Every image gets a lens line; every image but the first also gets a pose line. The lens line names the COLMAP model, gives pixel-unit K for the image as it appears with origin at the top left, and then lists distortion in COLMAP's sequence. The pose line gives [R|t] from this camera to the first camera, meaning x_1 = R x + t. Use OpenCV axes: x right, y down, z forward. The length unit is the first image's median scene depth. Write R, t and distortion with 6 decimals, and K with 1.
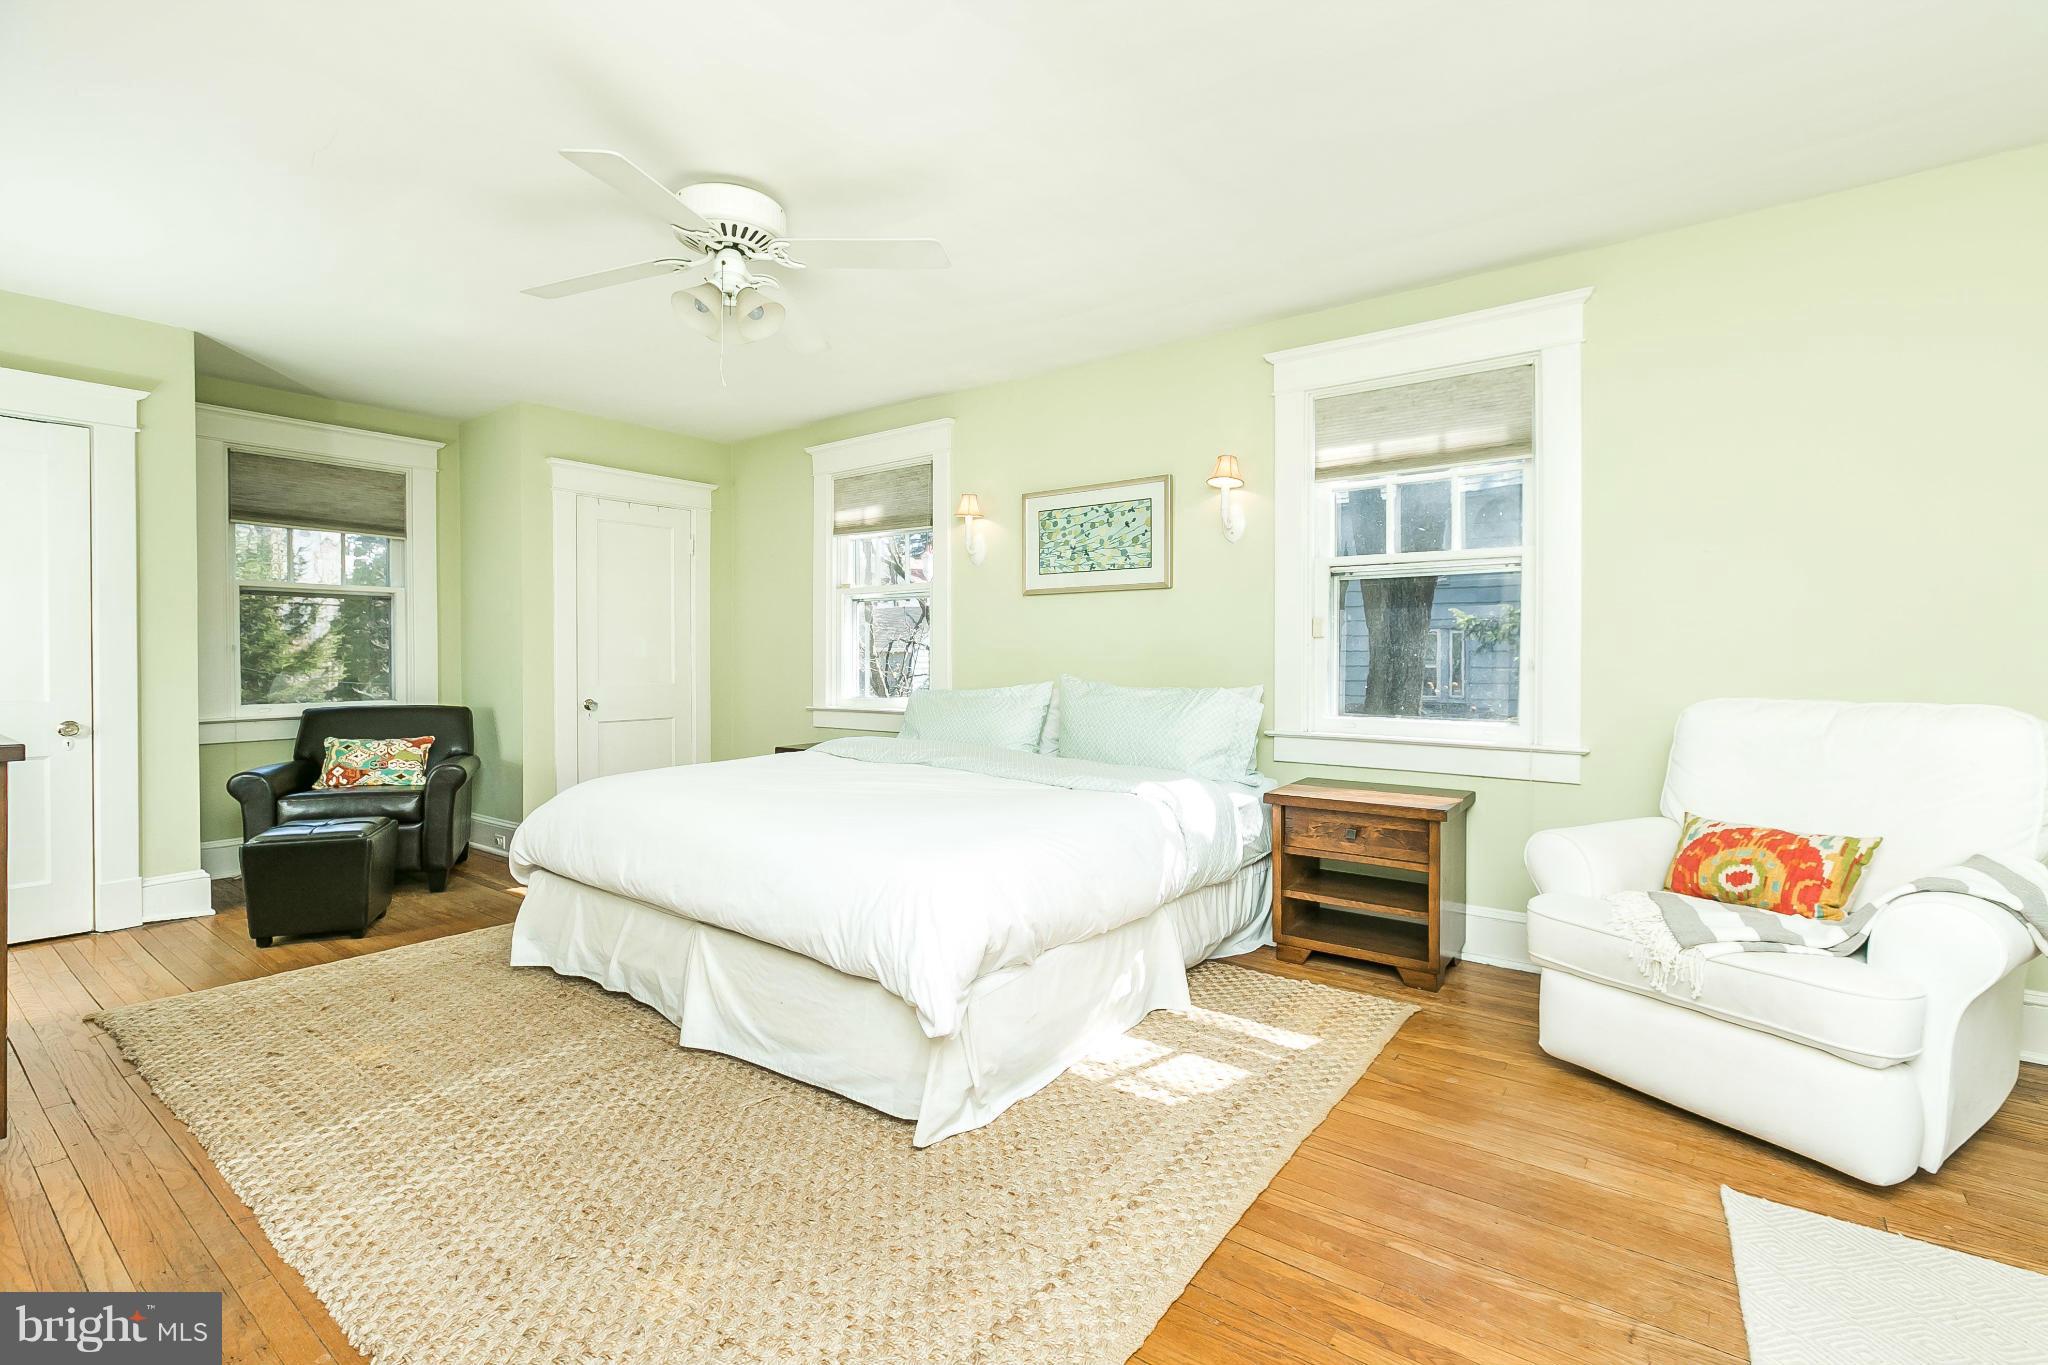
lens RADIAL K [[930.0, 0, 1026.3], [0, 930.0, 672.1], [0, 0, 1]] dist [0.002478, 0.000749]
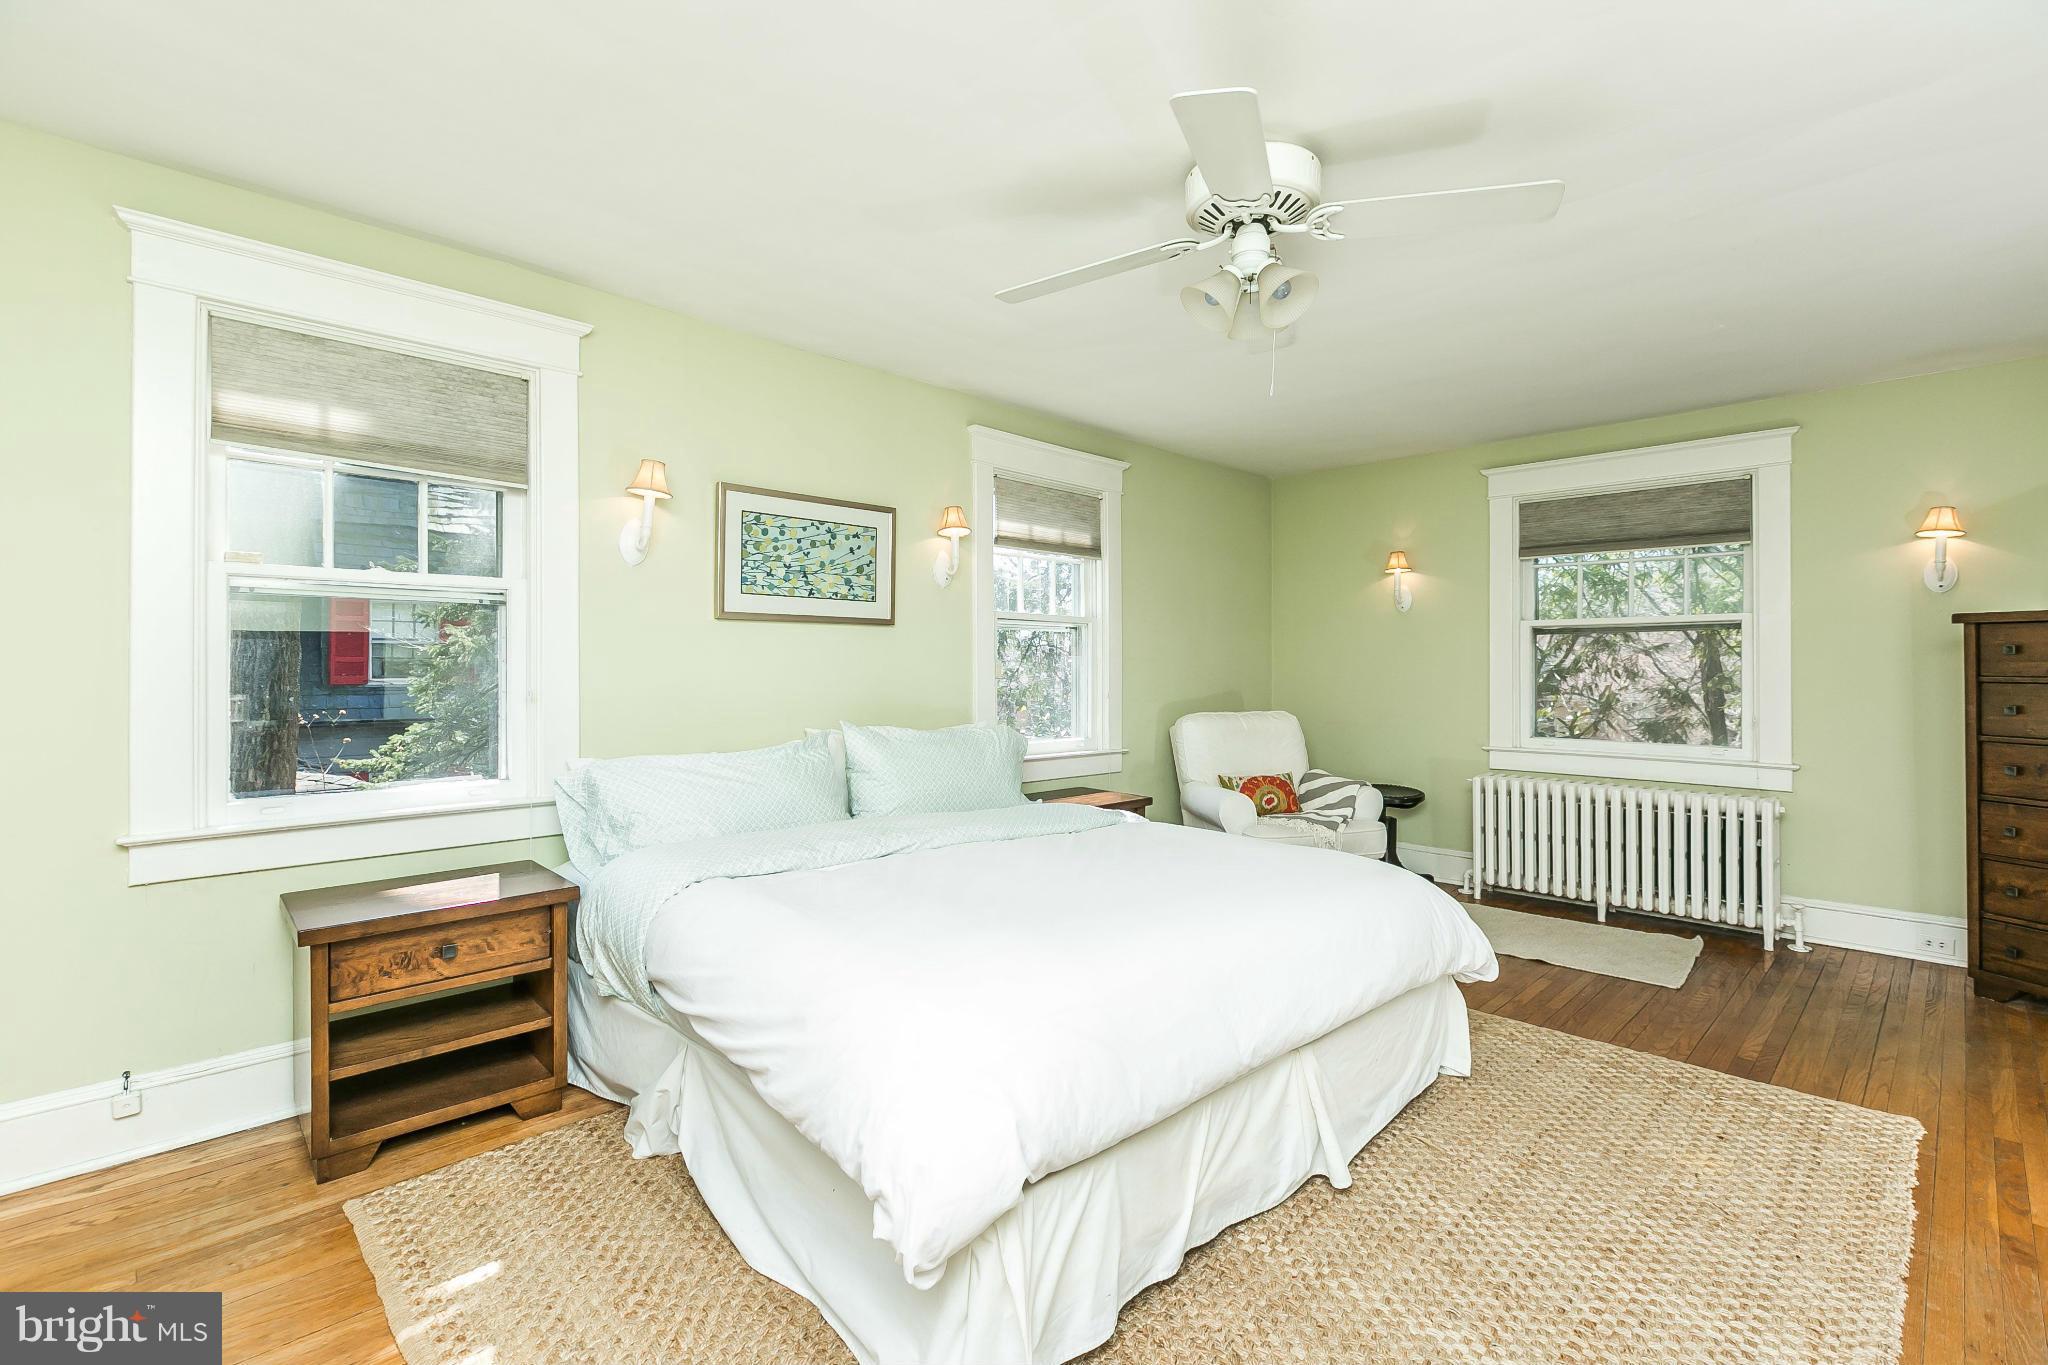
lens RADIAL K [[930.0, 0, 1027.8], [0, 930.0, 674.6], [0, 0, 1]] dist [0.002478, 0.000749]
pose [[0.137747, -0.011162, 0.990405, -0.748649], [0.006545, 0.999925, 0.010358, -0.046409], [-0.990446, 0.005056, 0.137809, 0.695782]]
